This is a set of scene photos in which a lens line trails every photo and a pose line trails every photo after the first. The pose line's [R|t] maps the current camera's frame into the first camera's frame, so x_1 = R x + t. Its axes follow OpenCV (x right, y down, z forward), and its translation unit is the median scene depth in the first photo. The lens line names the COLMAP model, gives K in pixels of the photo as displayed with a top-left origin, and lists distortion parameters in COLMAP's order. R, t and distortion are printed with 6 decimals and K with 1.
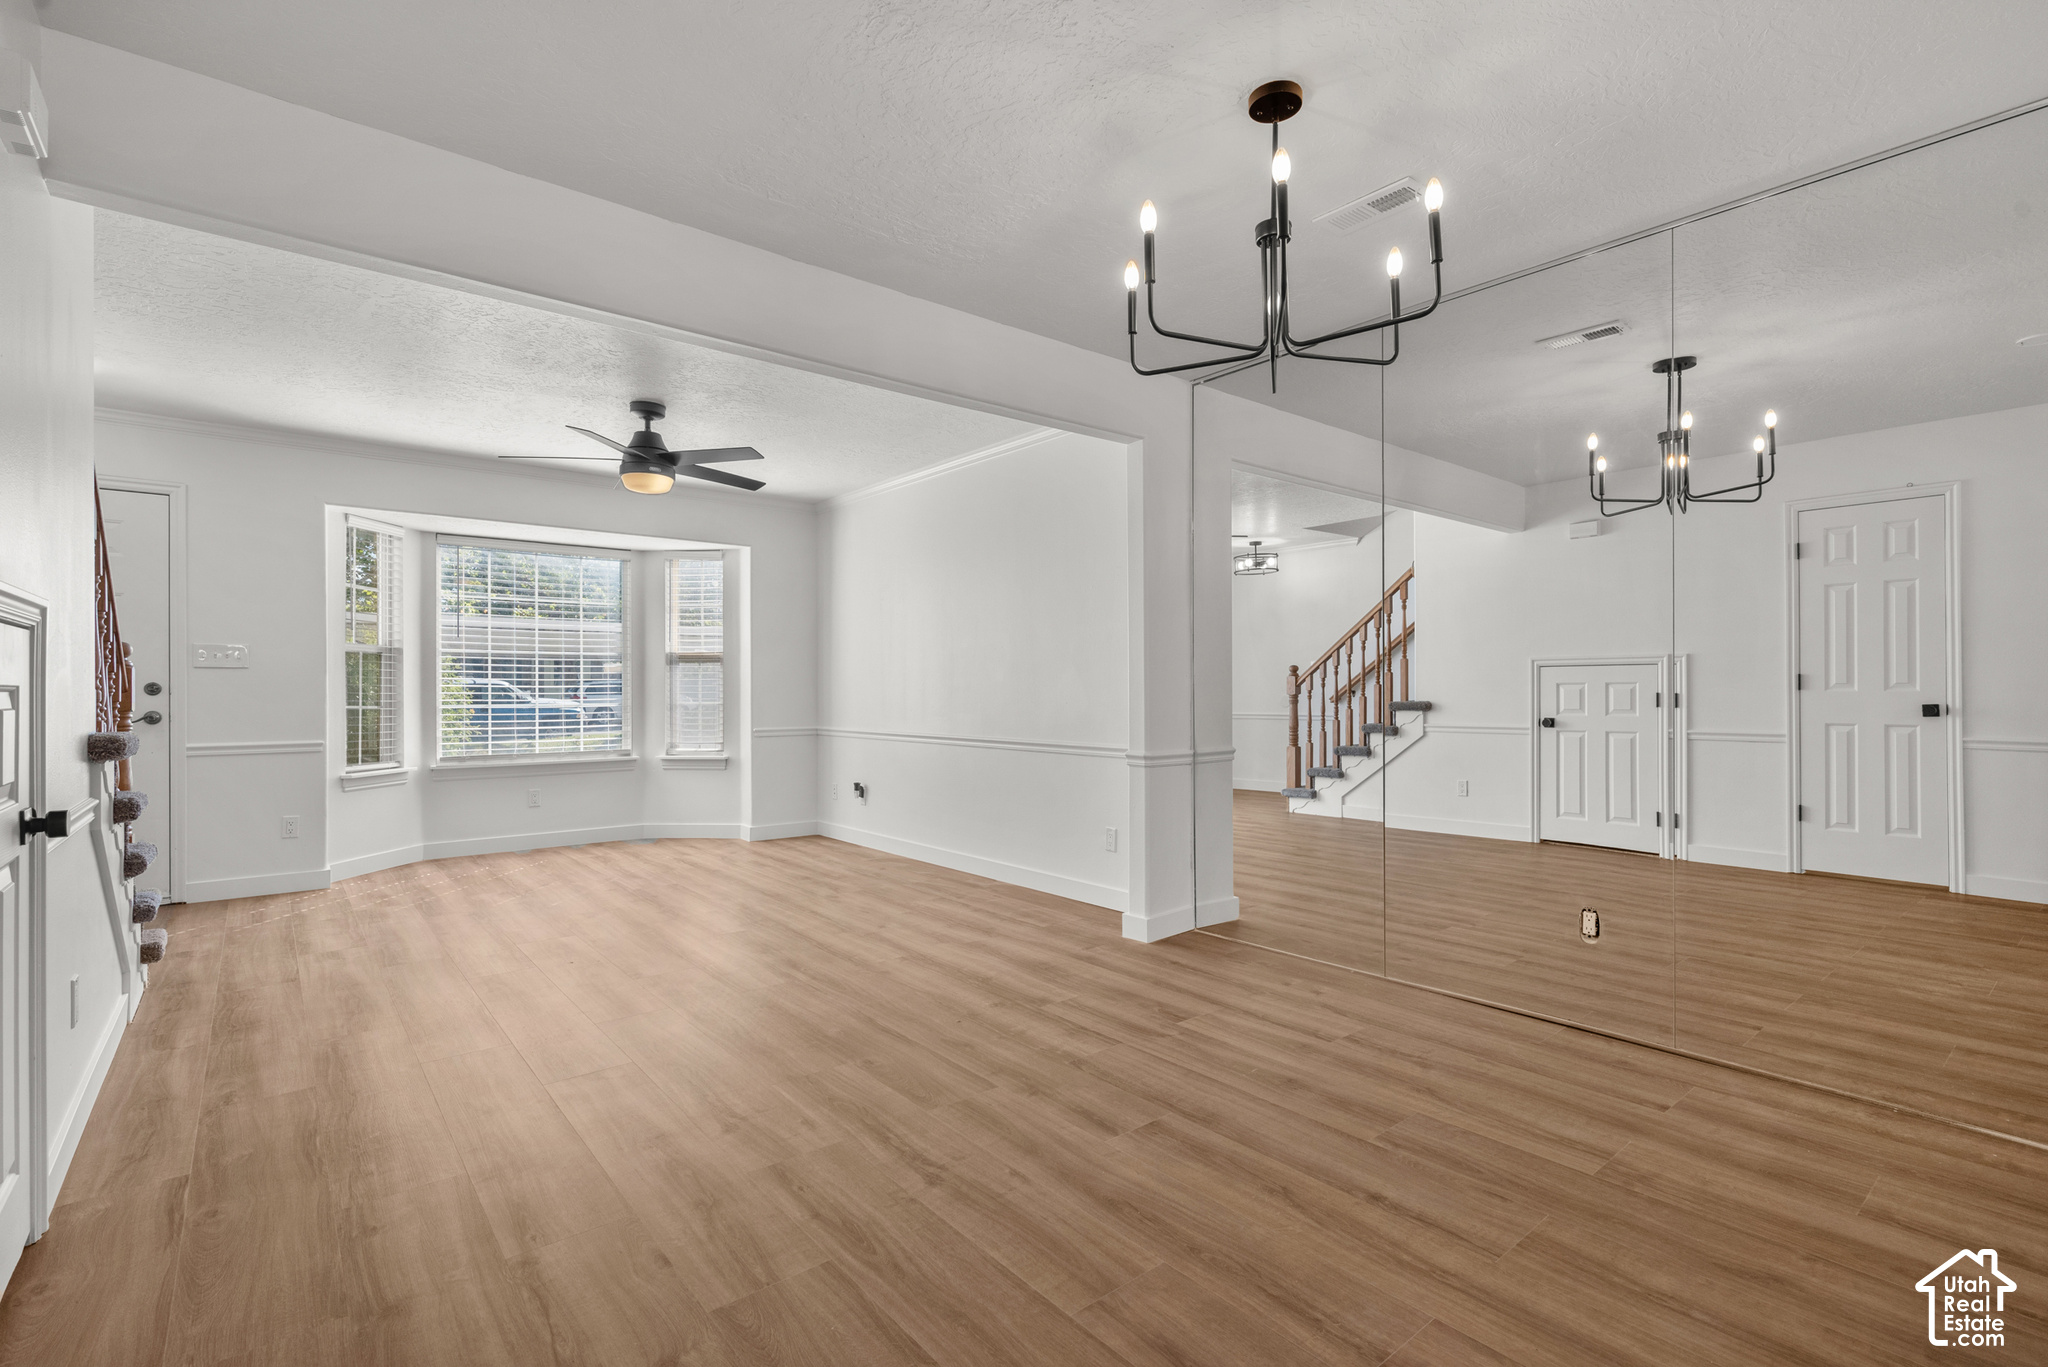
lens RADIAL K [[937.9, 0, 1025.4], [0, 937.9, 690.2], [0, 0, 1]] dist [0.001029, 0.000186]
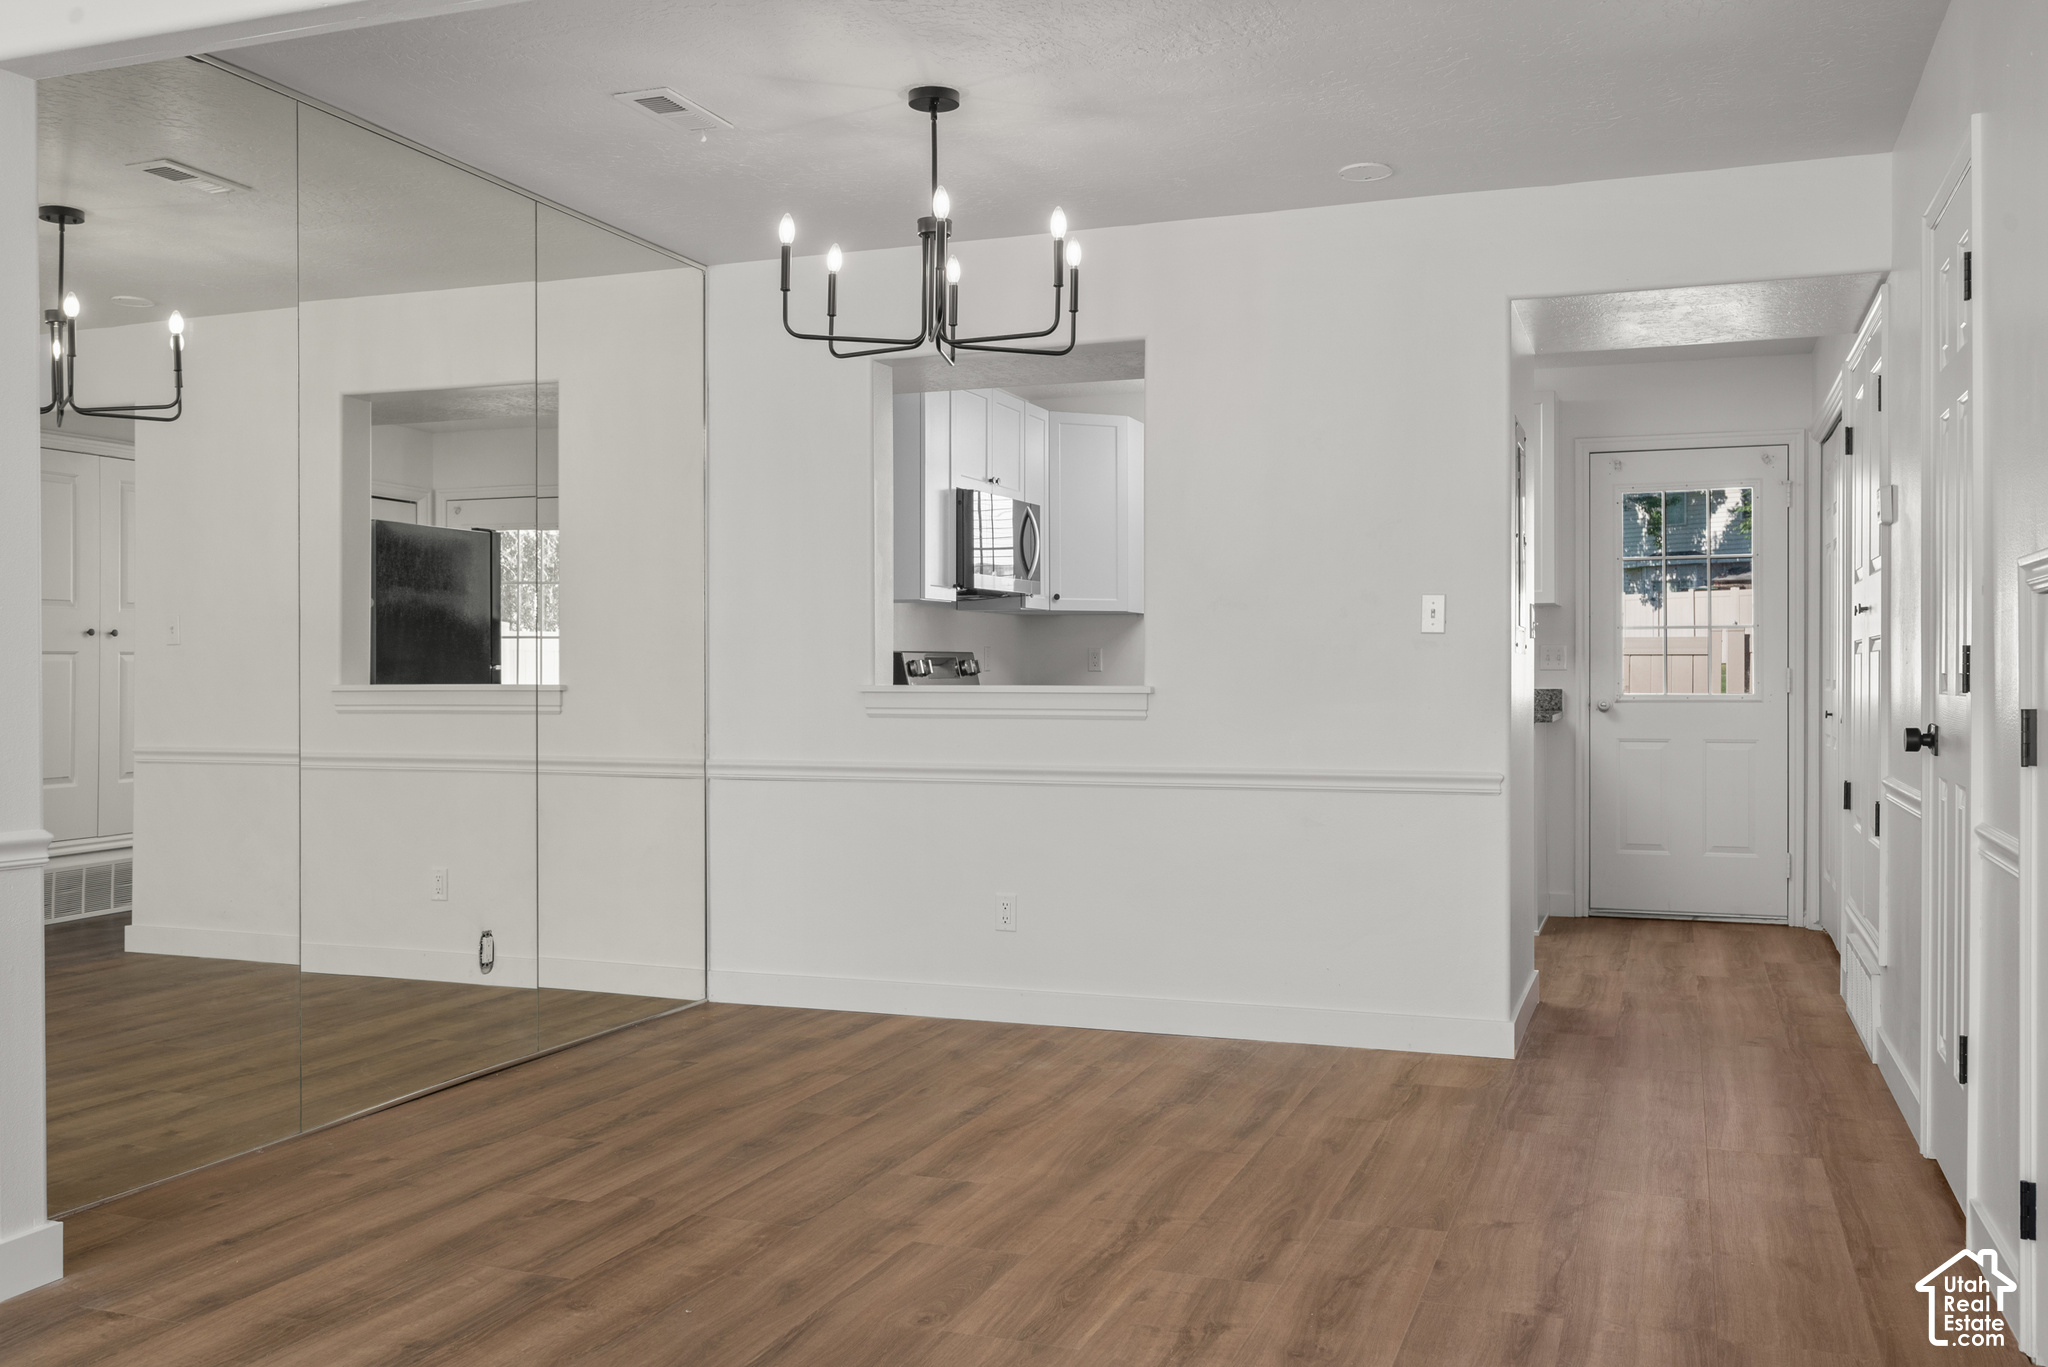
lens RADIAL K [[1746.0, 0, 1027.5], [0, 1746.0, 683.9], [0, 0, 1]] dist [-0.002006, 0.002517]
pose [[-0.501693, 0.001590, 0.865044, -0.900691], [0.006715, 0.999975, 0.002057, 0.001298], [-0.865020, 0.006841, -0.501692, 1.179482]]
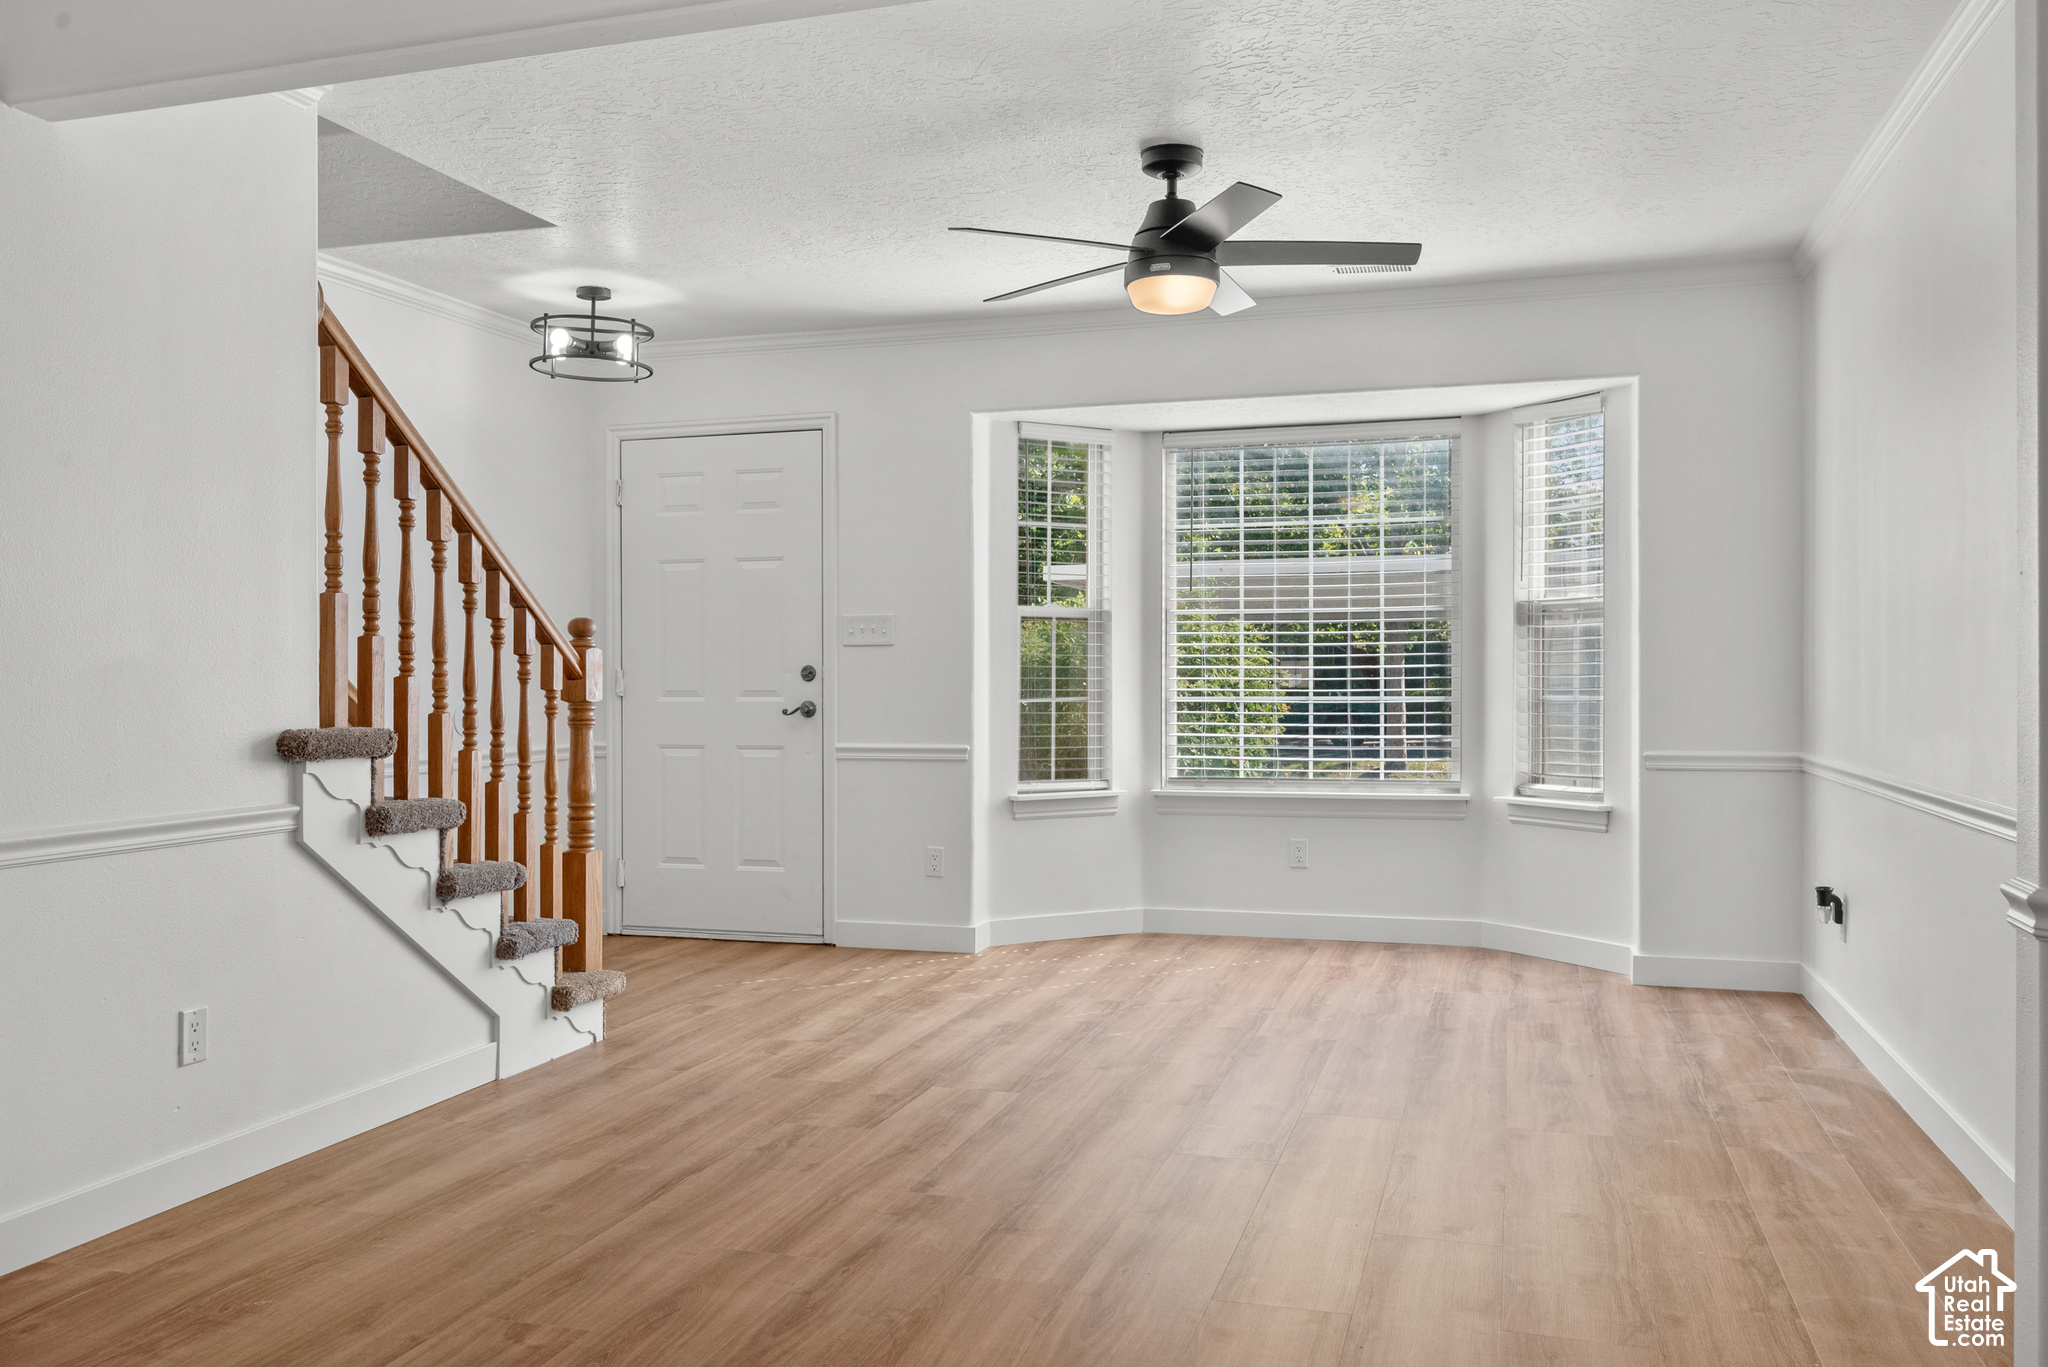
lens RADIAL K [[1601.3, 0, 1024.0], [0, 1601.3, 683.5], [0, 0, 1]] dist [0.004575, 0.002210]
pose [[0.553755, 0.004297, -0.832668, 0.428833], [0.002316, 0.999975, 0.006701, -0.001946], [0.832676, -0.005639, 0.553732, 0.542771]]
